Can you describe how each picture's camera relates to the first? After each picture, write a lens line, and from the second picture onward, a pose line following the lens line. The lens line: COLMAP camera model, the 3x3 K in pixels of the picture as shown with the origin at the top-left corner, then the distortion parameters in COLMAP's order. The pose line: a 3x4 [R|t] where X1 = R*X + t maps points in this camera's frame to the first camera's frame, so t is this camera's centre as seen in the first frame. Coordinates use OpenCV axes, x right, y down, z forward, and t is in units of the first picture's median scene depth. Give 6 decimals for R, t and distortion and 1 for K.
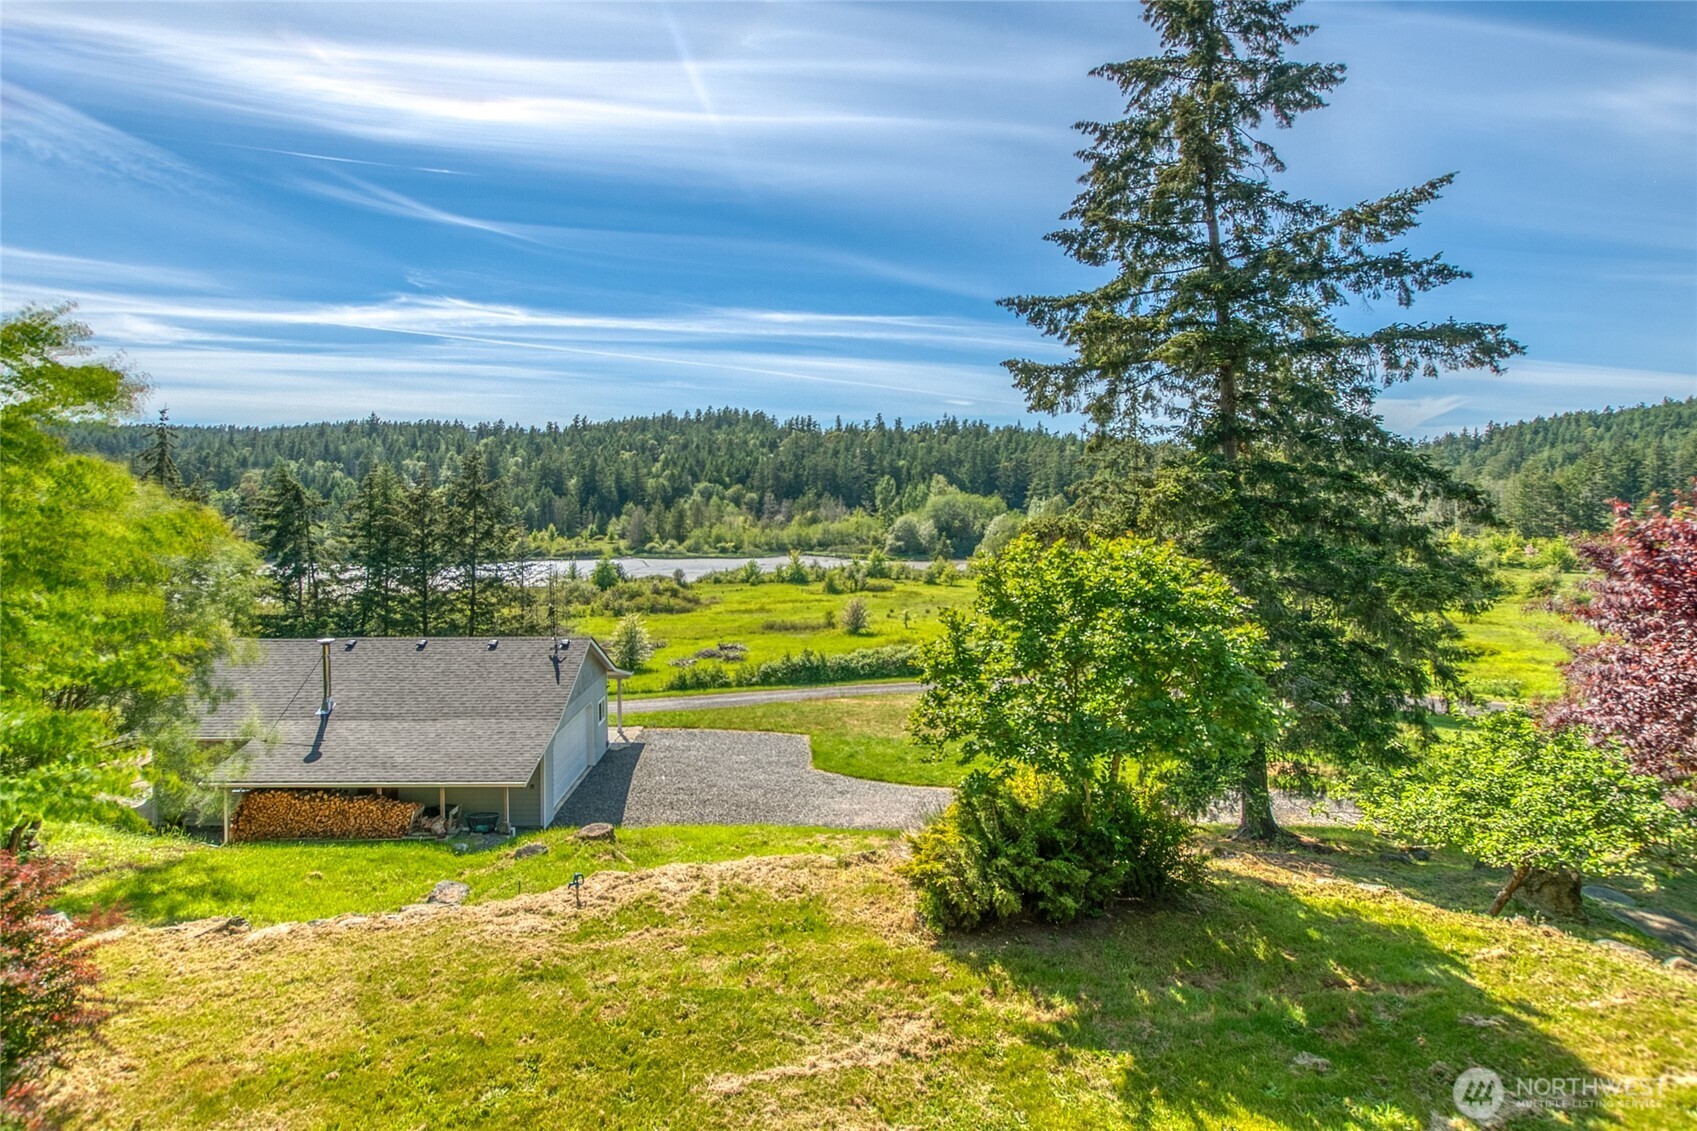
lens RADIAL K [[830.2, 0, 816.3], [0, 830.2, 495.4], [0, 0, 1]] dist [-0.013604, -0.000771]
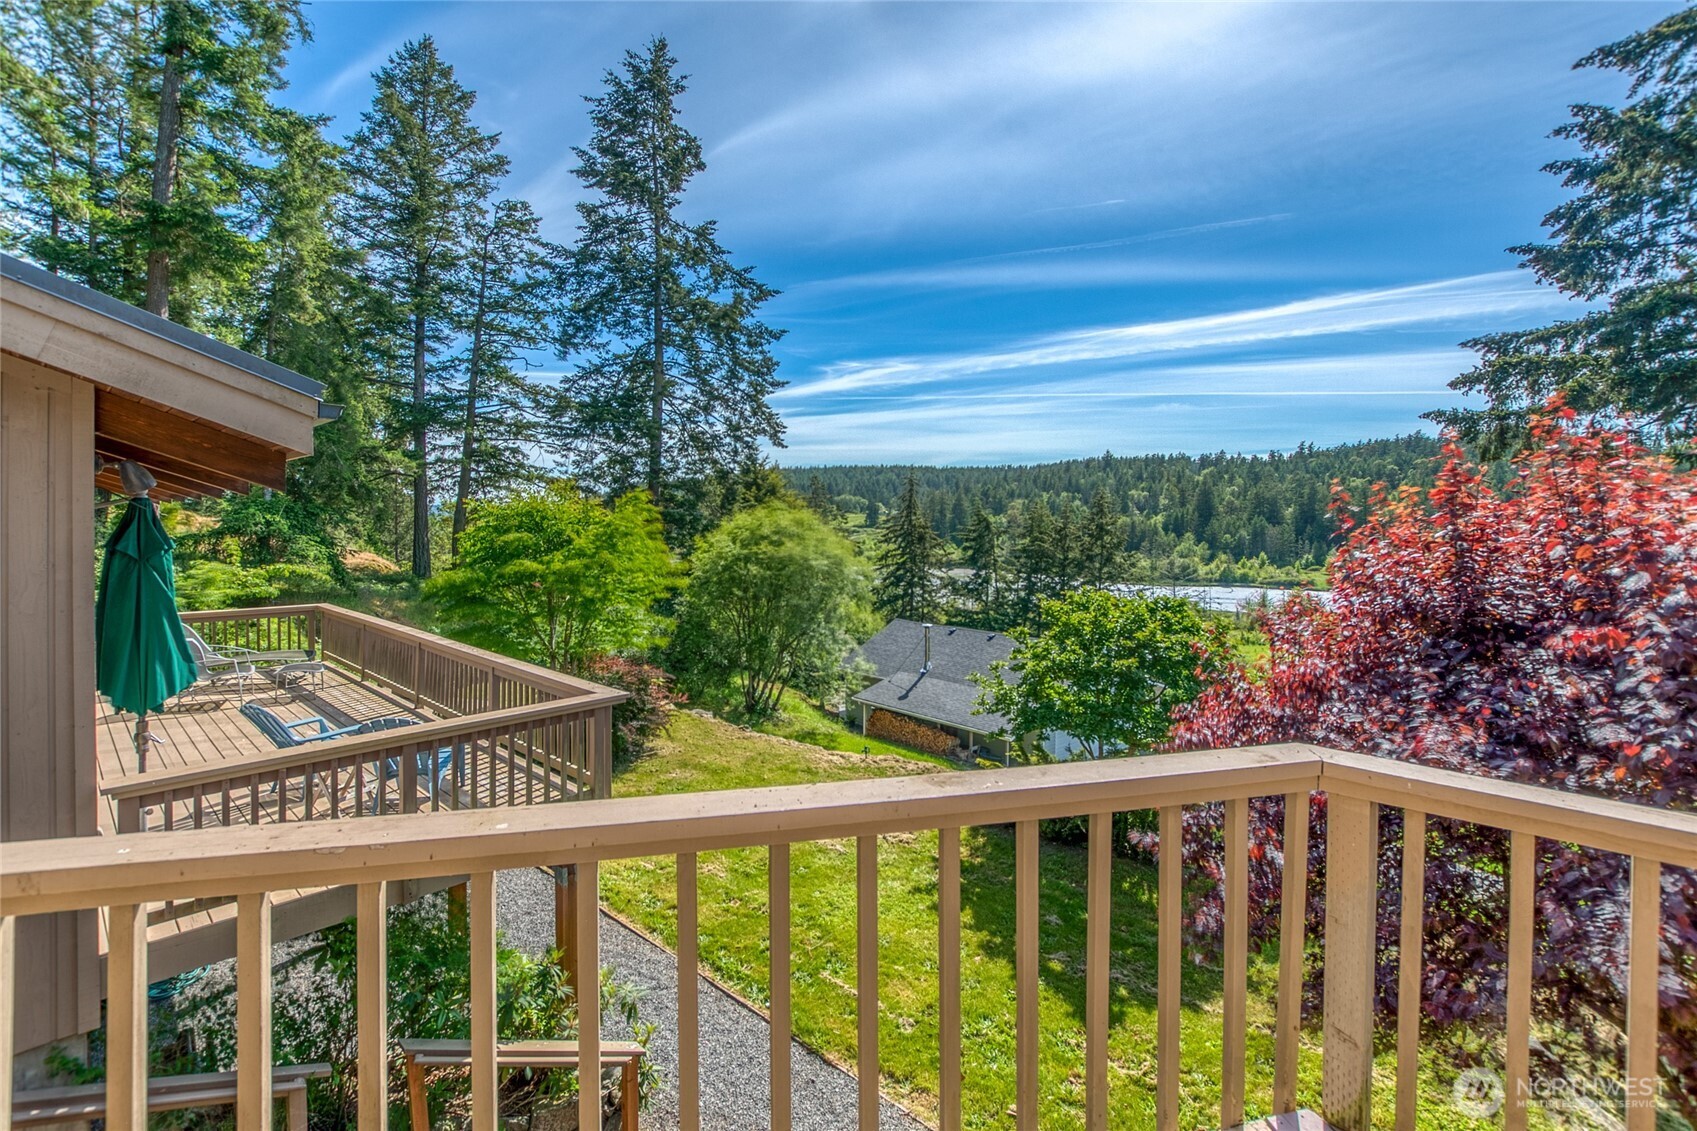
lens RADIAL K [[766.8, 0, 862.9], [0, 766.8, 534.5], [0, 0, 1]] dist [-0.004019, 0.001102]
pose [[0.694363, 0.026311, -0.719144, 0.110256], [-0.014510, 0.999640, 0.022563, -0.007791], [0.719479, -0.005232, 0.694495, -0.026286]]
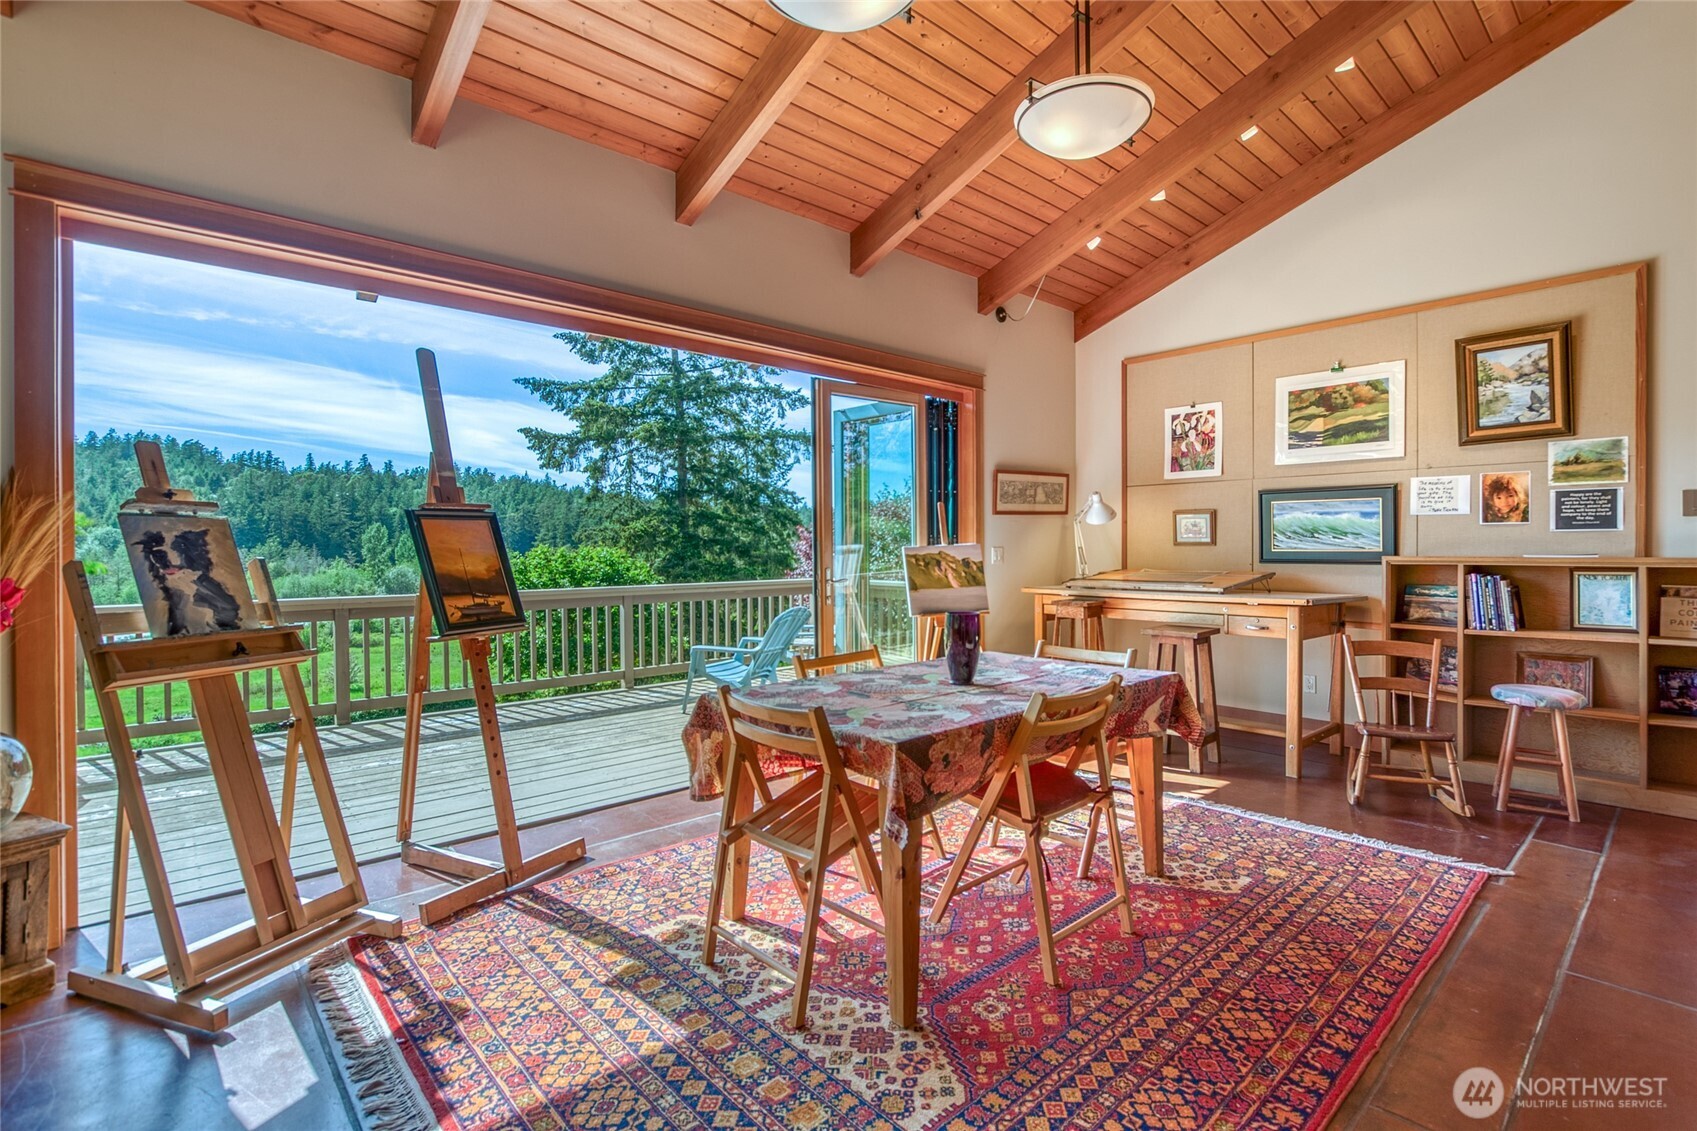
lens RADIAL K [[793.0, 0, 847.6], [0, 793.0, 548.9], [0, 0, 1]] dist [-0.010124, 0.001558]
pose [[0.810610, 0.004237, 0.585571, -0.022490], [-0.006008, 0.999981, 0.001081, 0.005940], [-0.585556, -0.004395, 0.810620, -0.080978]]
